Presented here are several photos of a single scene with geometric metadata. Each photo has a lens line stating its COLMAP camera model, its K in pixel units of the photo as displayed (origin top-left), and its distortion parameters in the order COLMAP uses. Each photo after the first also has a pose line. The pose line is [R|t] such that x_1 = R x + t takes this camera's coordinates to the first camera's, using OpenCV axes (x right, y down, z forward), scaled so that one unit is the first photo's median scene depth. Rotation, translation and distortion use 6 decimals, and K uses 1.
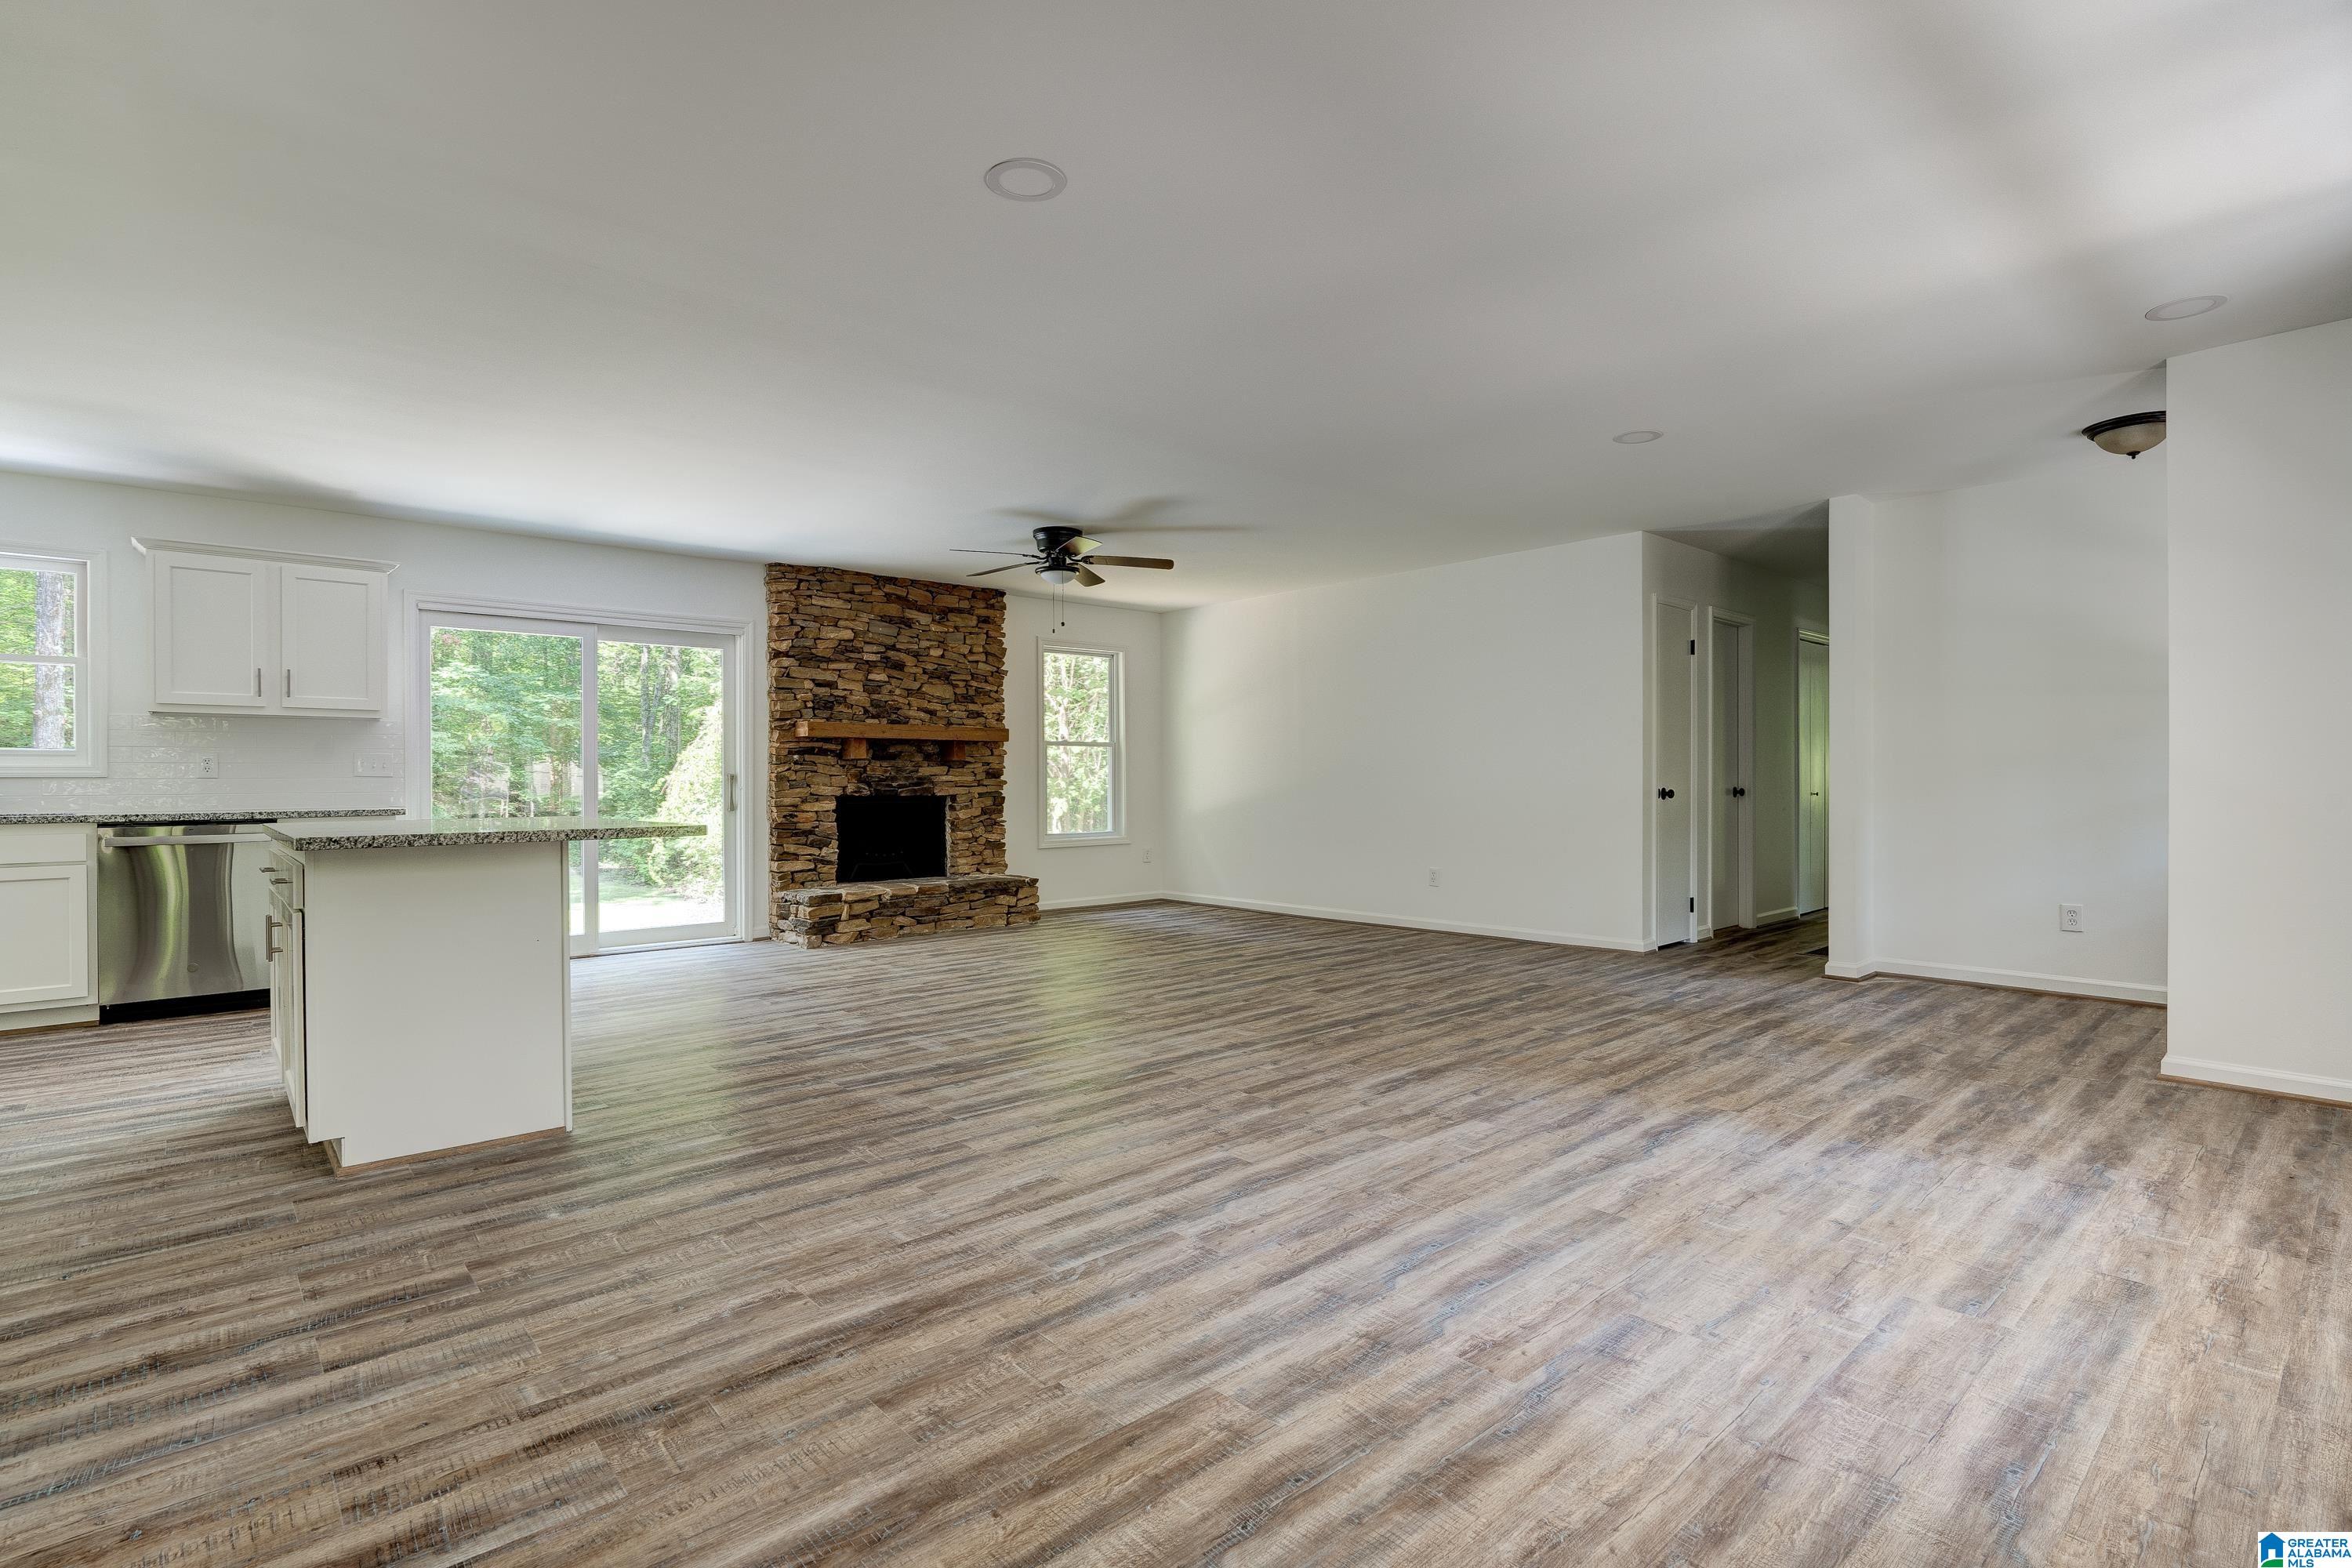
lens RADIAL K [[1113.4, 0, 1182.6], [0, 1113.4, 781.8], [0, 0, 1]] dist [-0.020406, 0.008786]
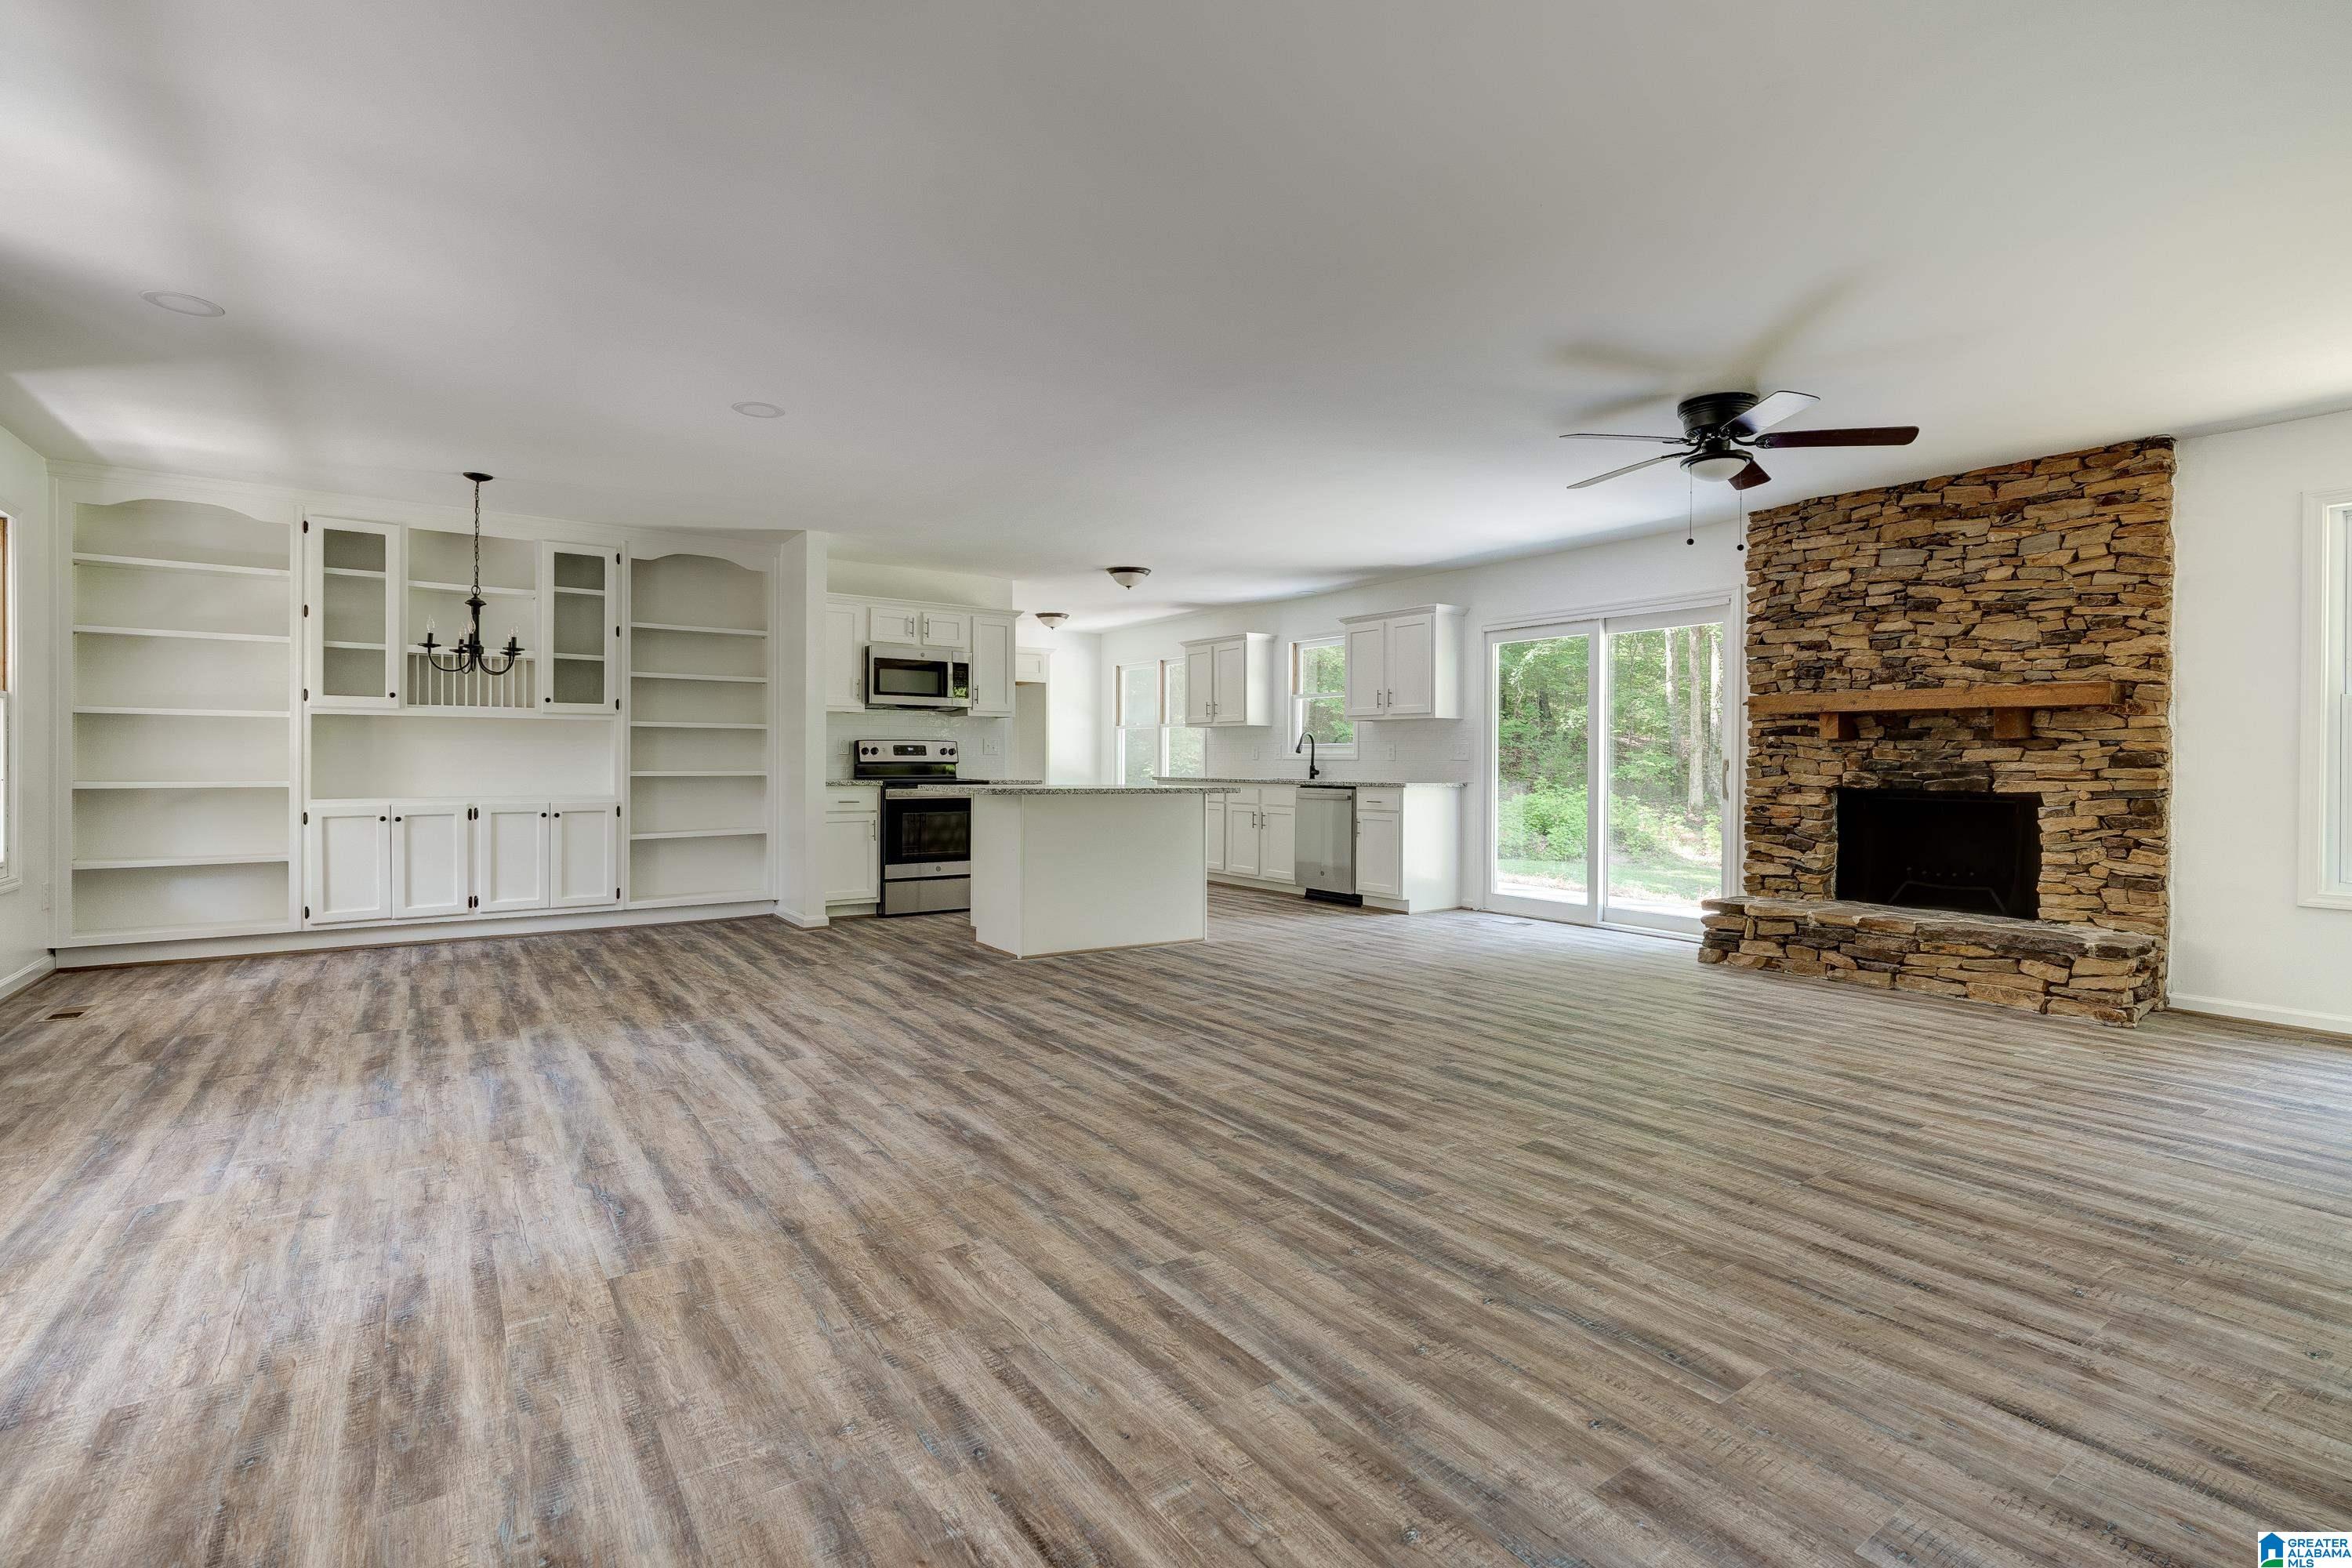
lens RADIAL K [[1077.3, 0, 1180.0], [0, 1077.3, 766.8], [0, 0, 1]] dist [-0.007124, 0.002983]
pose [[-0.119618, 0.008217, -0.992786, 0.693547], [-0.008801, 0.999918, 0.009337, -0.006625], [0.992781, 0.009855, -0.119536, 0.897695]]
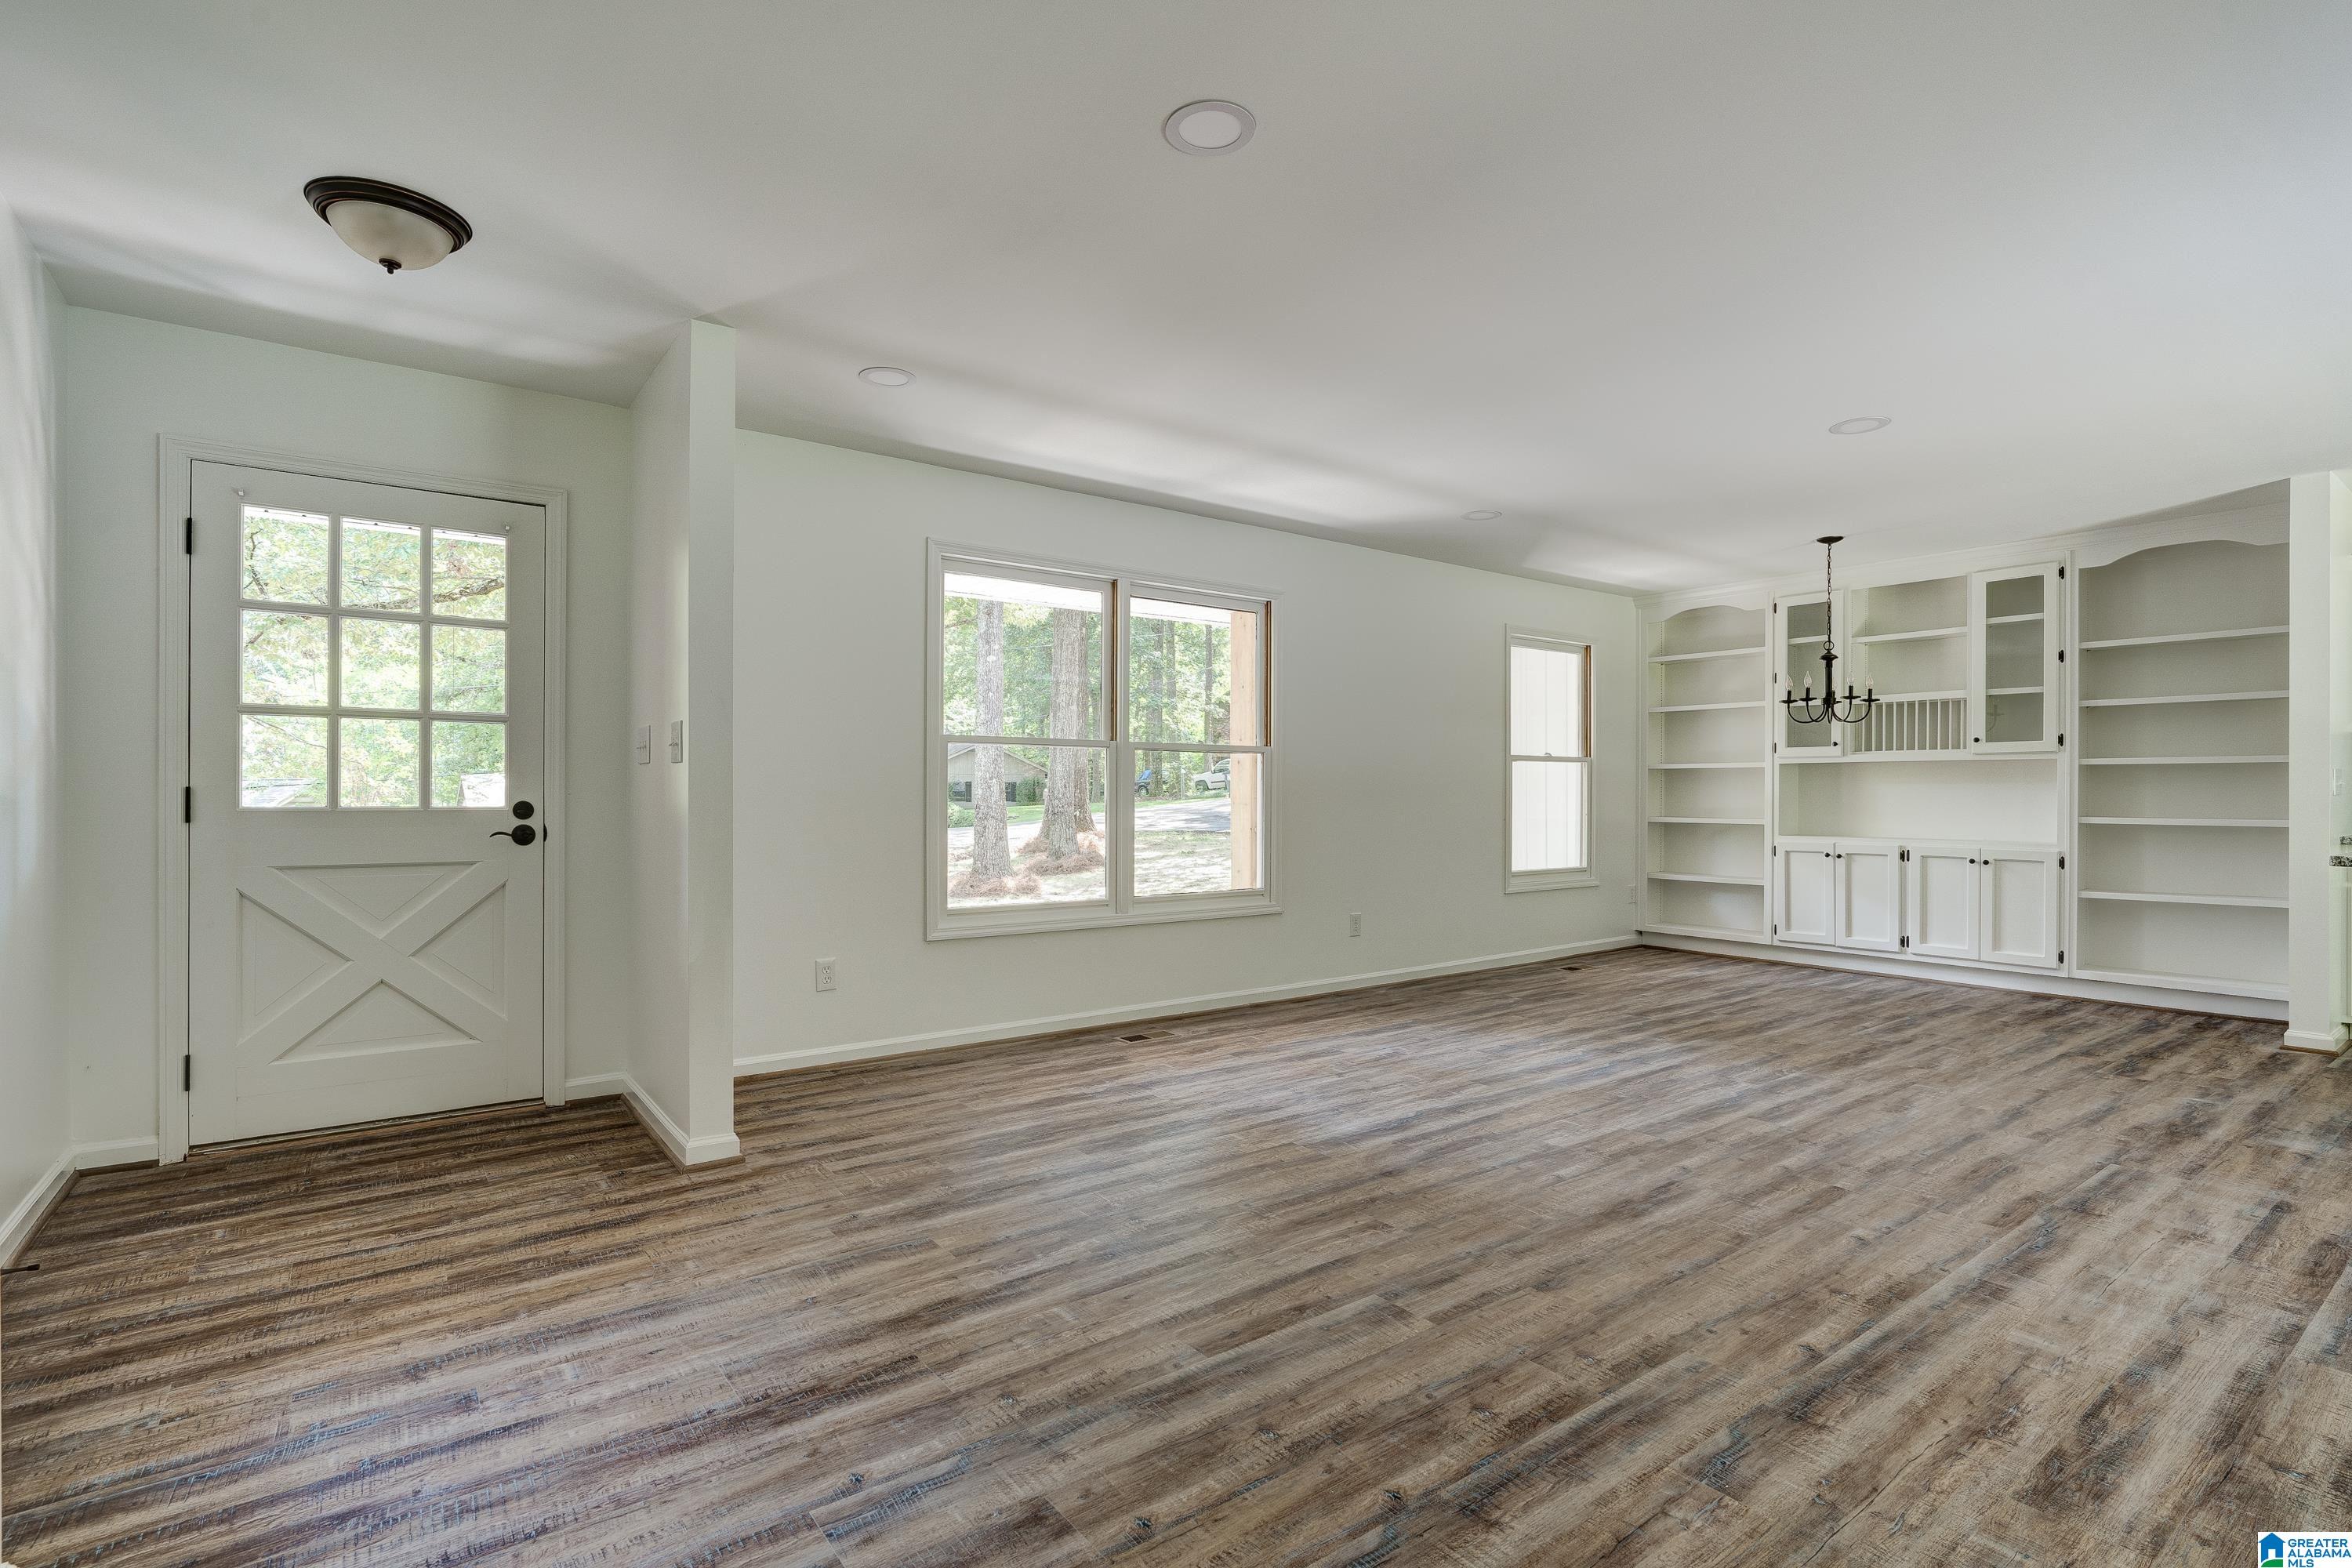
lens RADIAL K [[1113.4, 0, 1175.5], [0, 1113.4, 793.6], [0, 0, 1]] dist [-0.020406, 0.008786]
pose [[-0.995375, 0.001632, 0.096057, 0.326794], [0.002258, 0.999977, 0.006400, -0.016713], [-0.096044, 0.006588, -0.995355, 1.288896]]
